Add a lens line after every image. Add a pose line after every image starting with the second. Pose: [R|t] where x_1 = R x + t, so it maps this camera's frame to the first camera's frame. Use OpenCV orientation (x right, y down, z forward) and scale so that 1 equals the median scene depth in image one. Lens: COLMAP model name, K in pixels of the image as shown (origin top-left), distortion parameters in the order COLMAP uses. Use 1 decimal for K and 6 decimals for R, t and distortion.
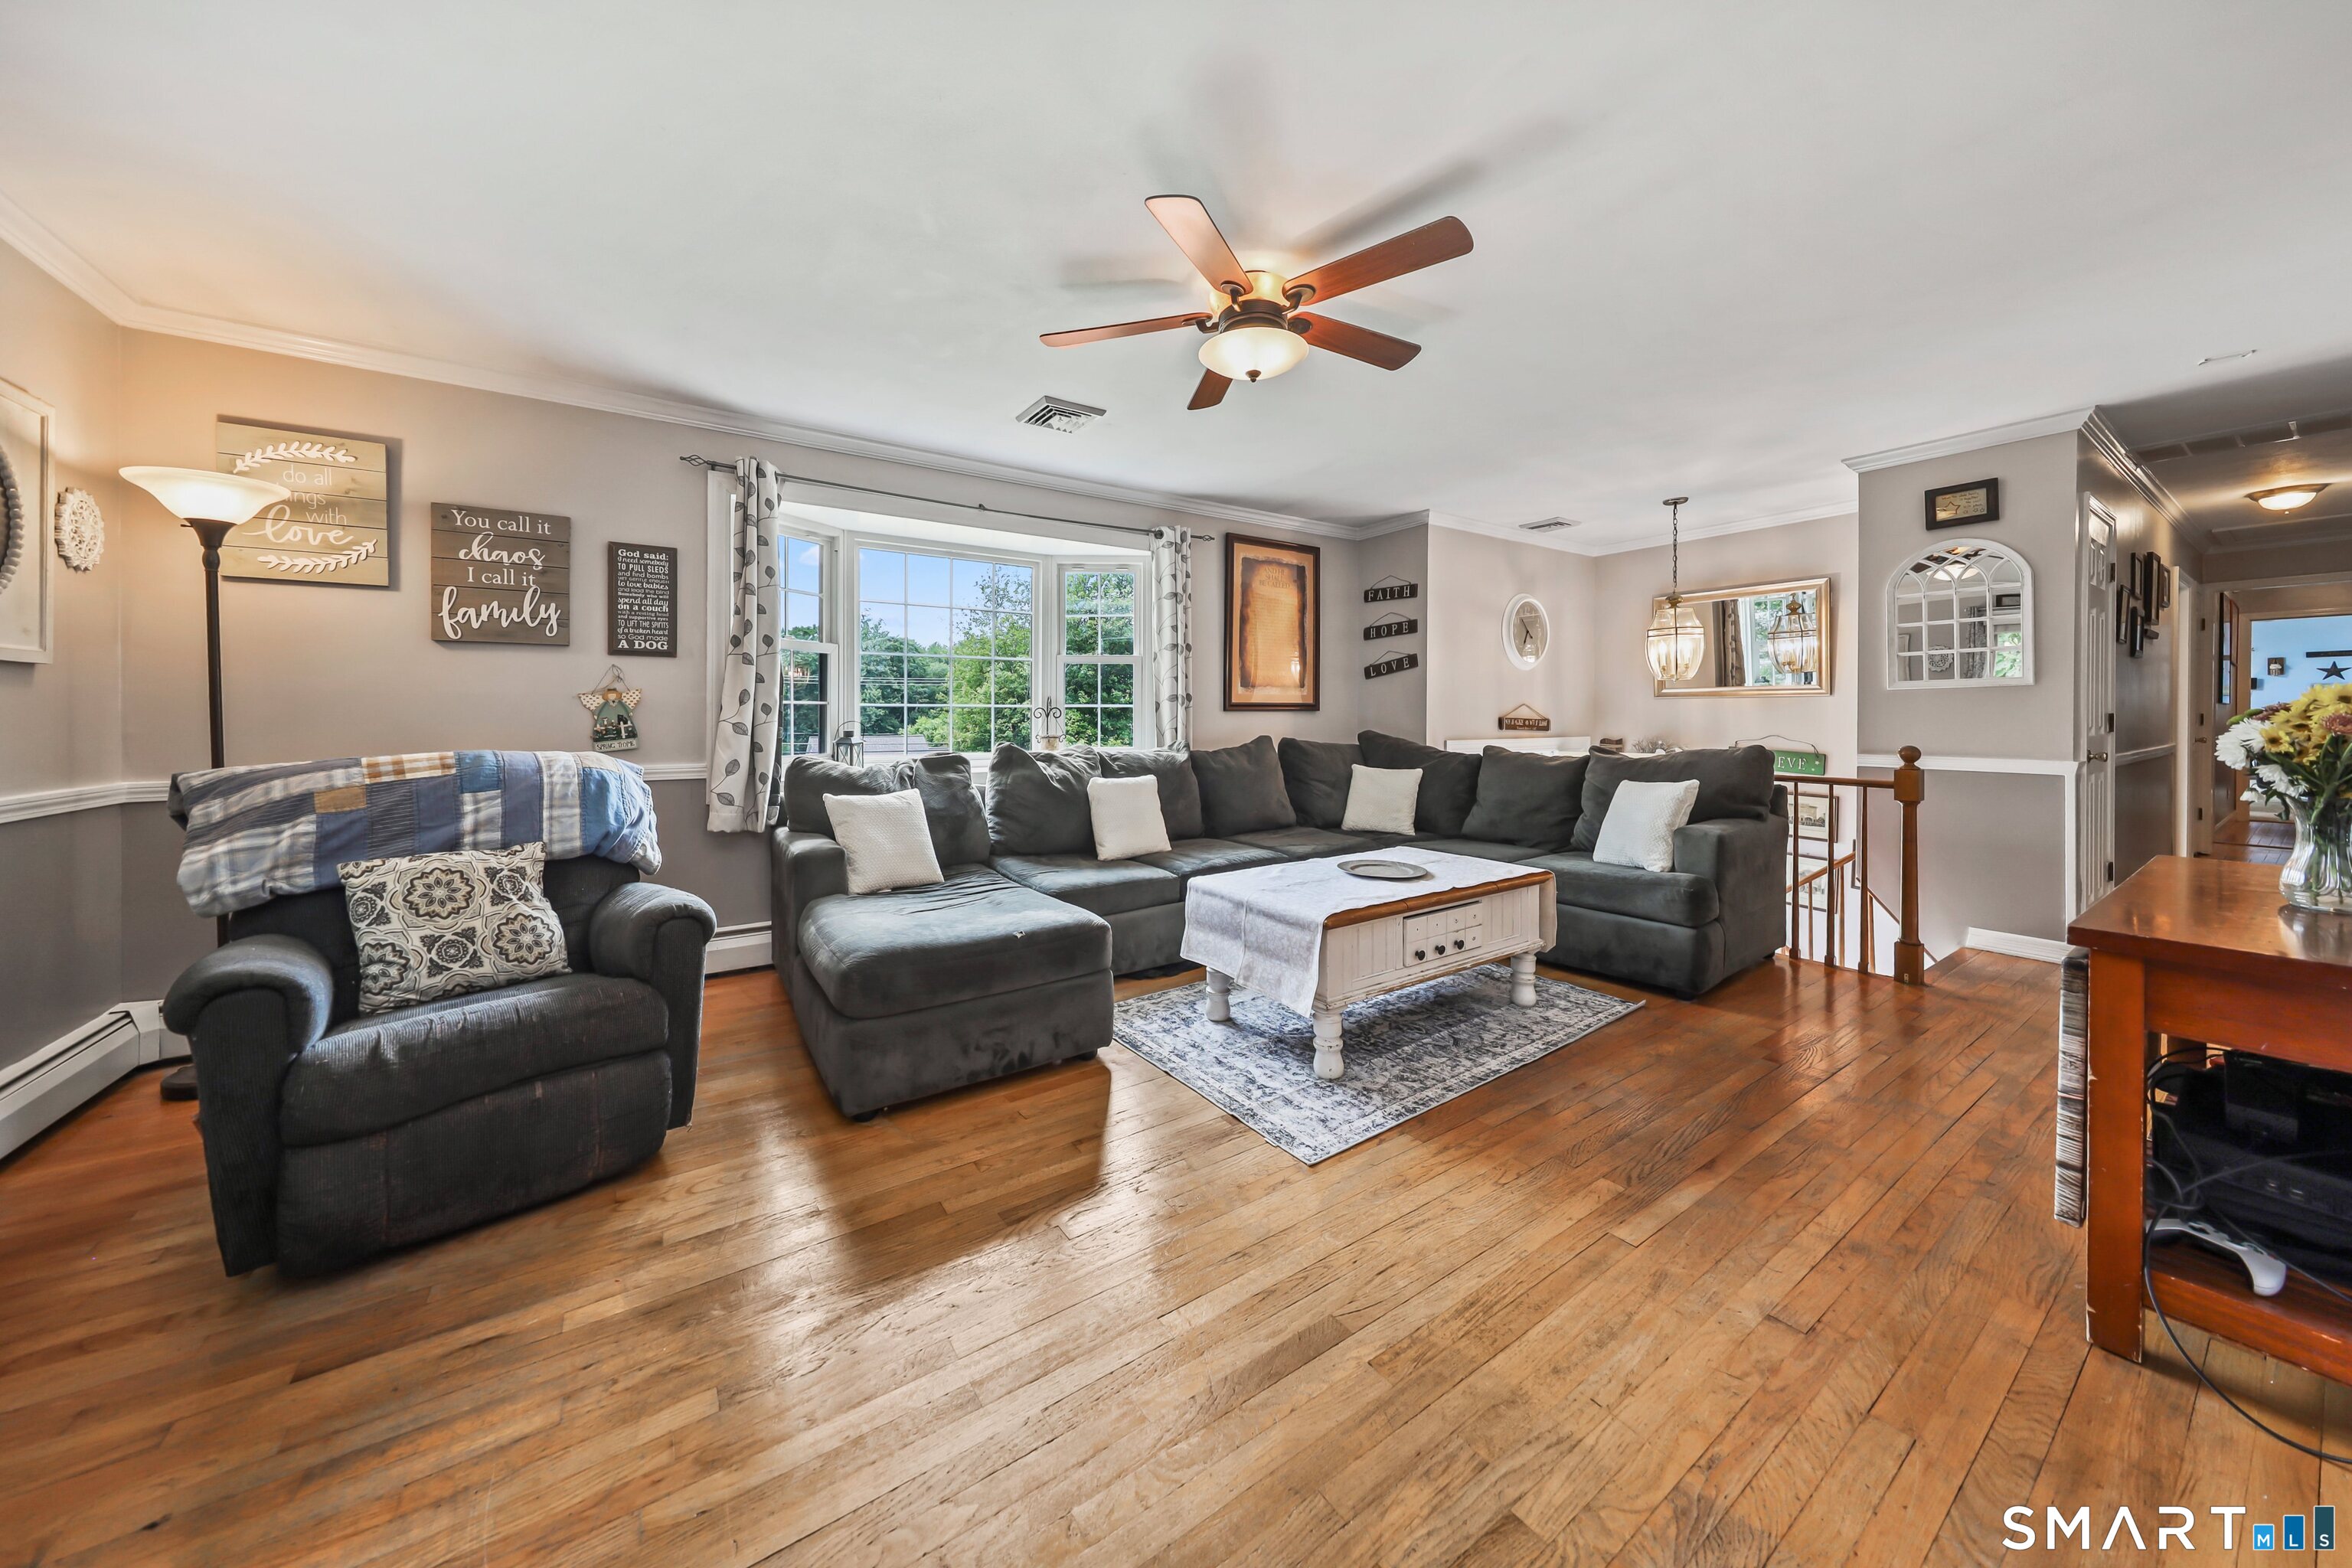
lens RADIAL K [[787.1, 0, 1172.1], [0, 787.1, 719.1], [0, 0, 1]] dist [0.001702, 0.000146]
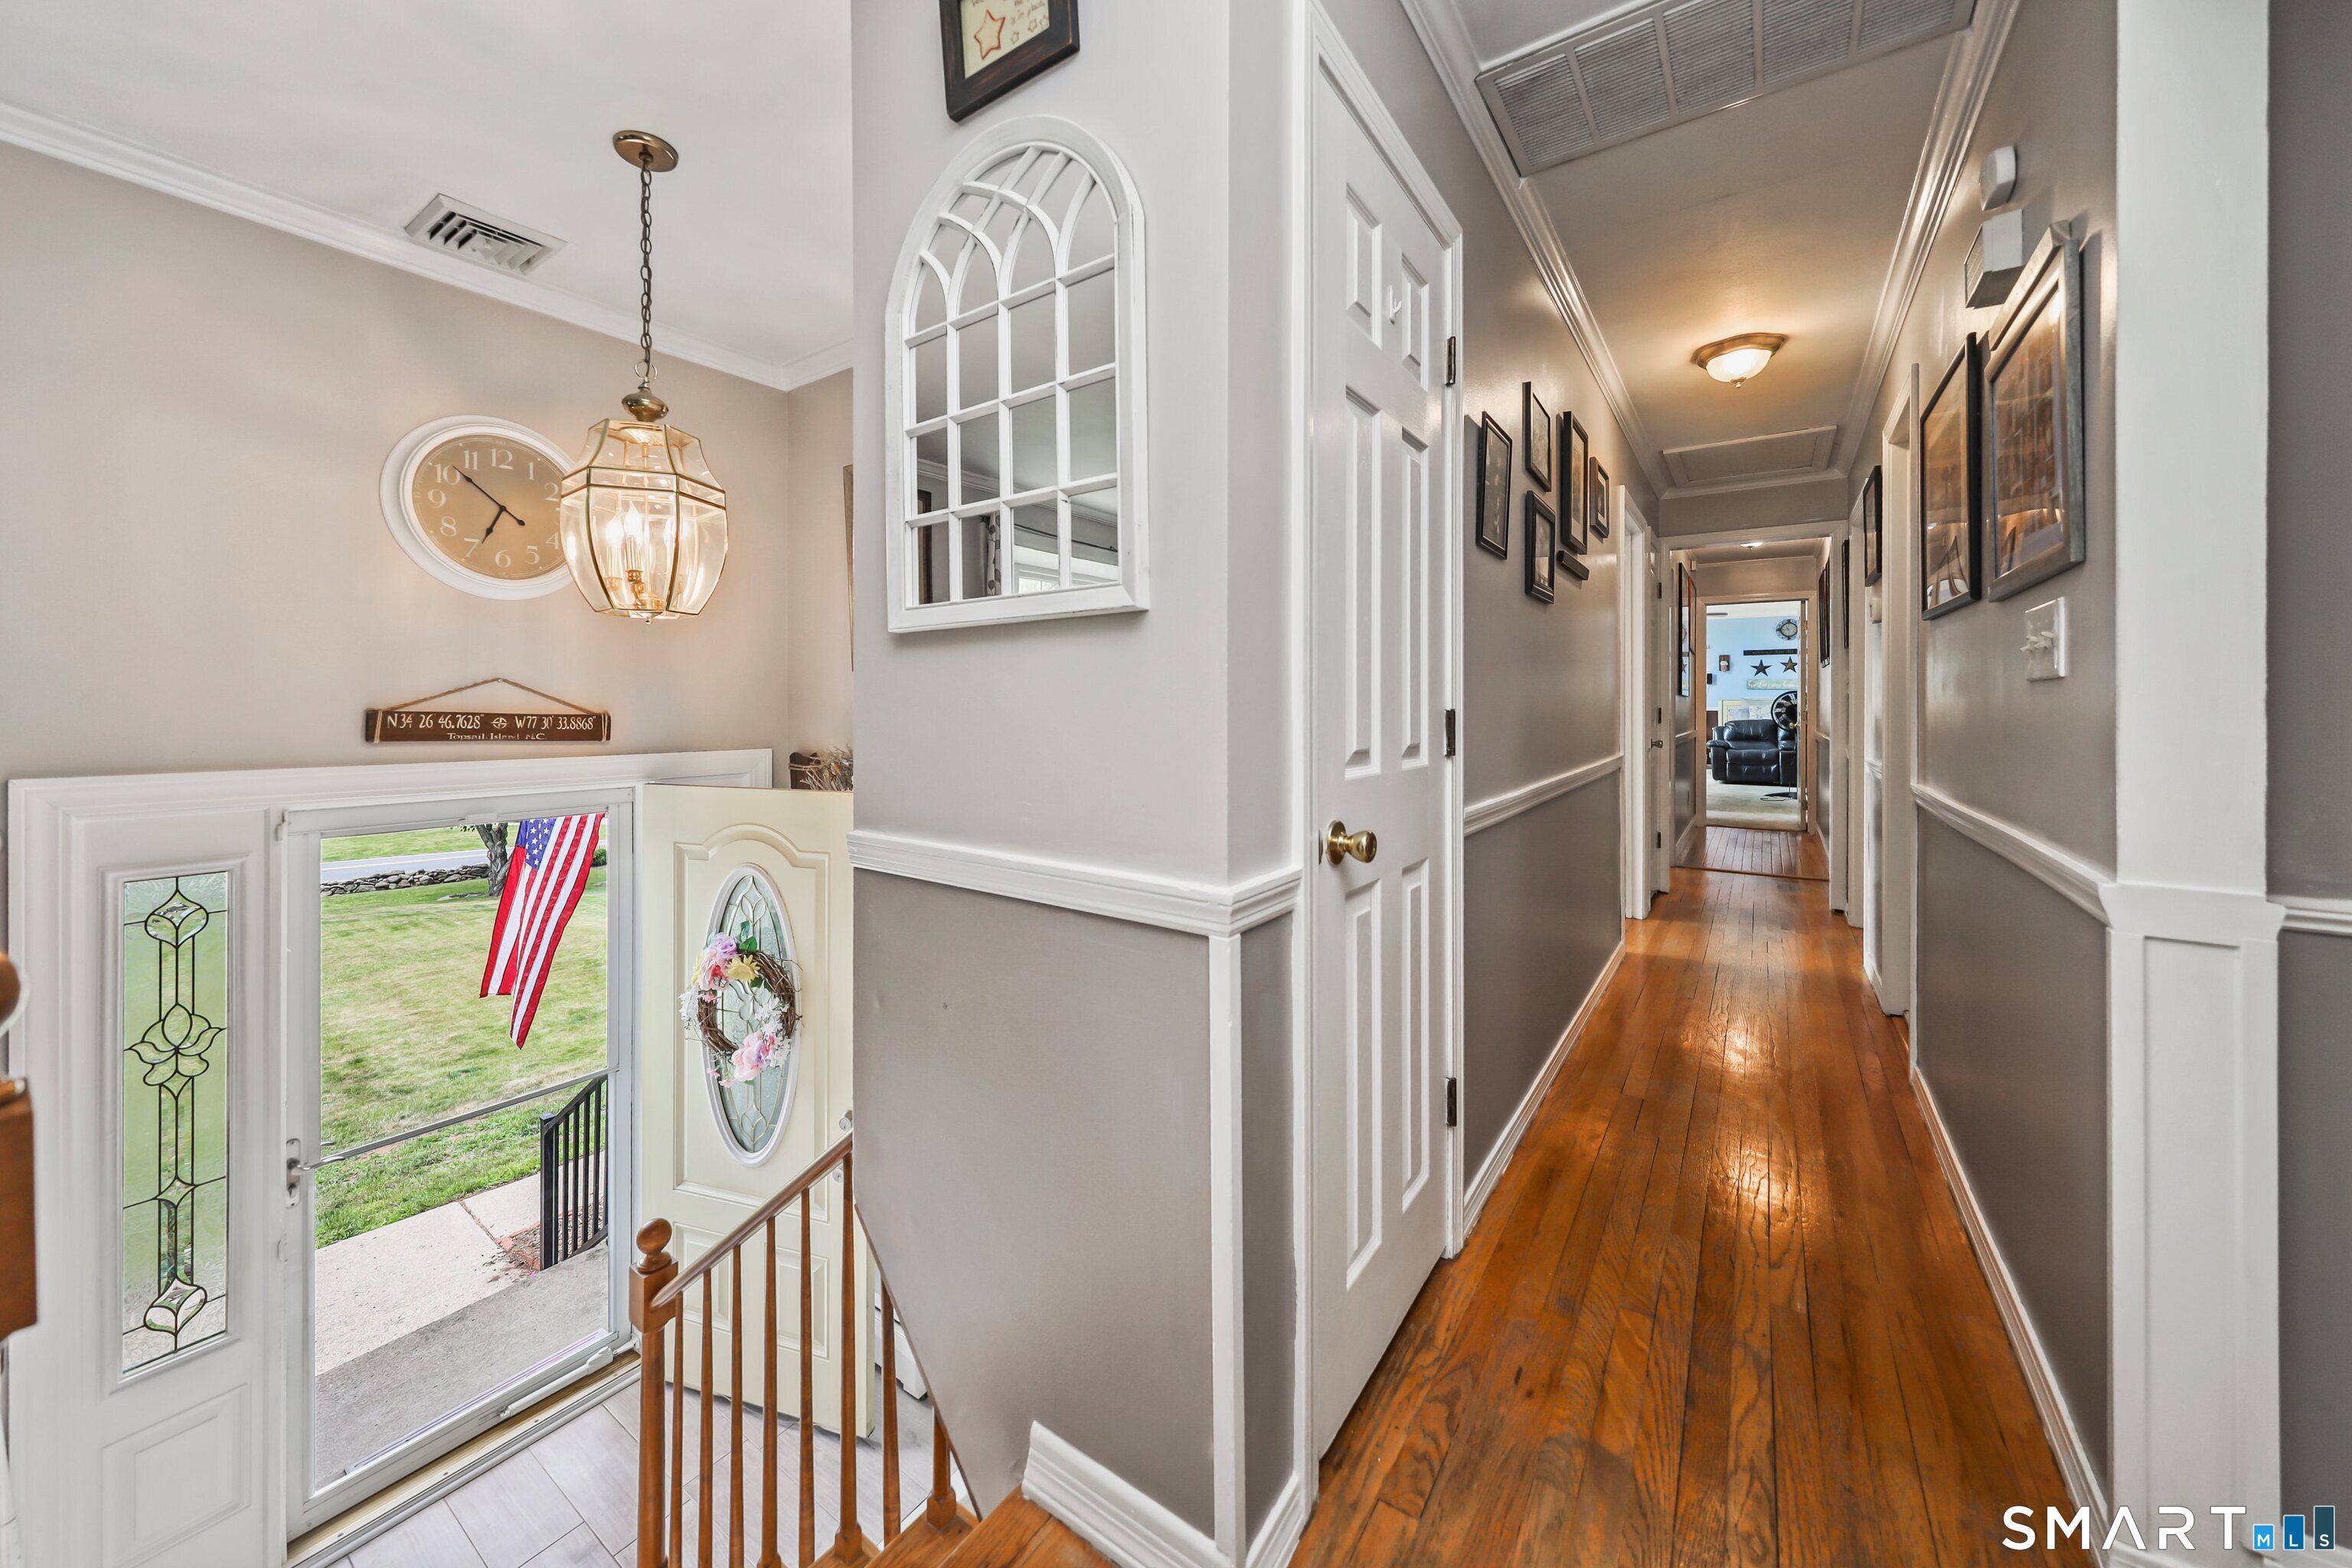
lens RADIAL K [[818.6, 0, 1182.3], [0, 818.6, 704.3], [0, 0, 1]] dist [-0.000402, -0.000022]
pose [[0.933948, 0.005206, 0.357372, 0.648848], [-0.002888, 0.999971, -0.007018, -0.003869], [-0.357398, 0.005522, 0.933936, 0.466780]]
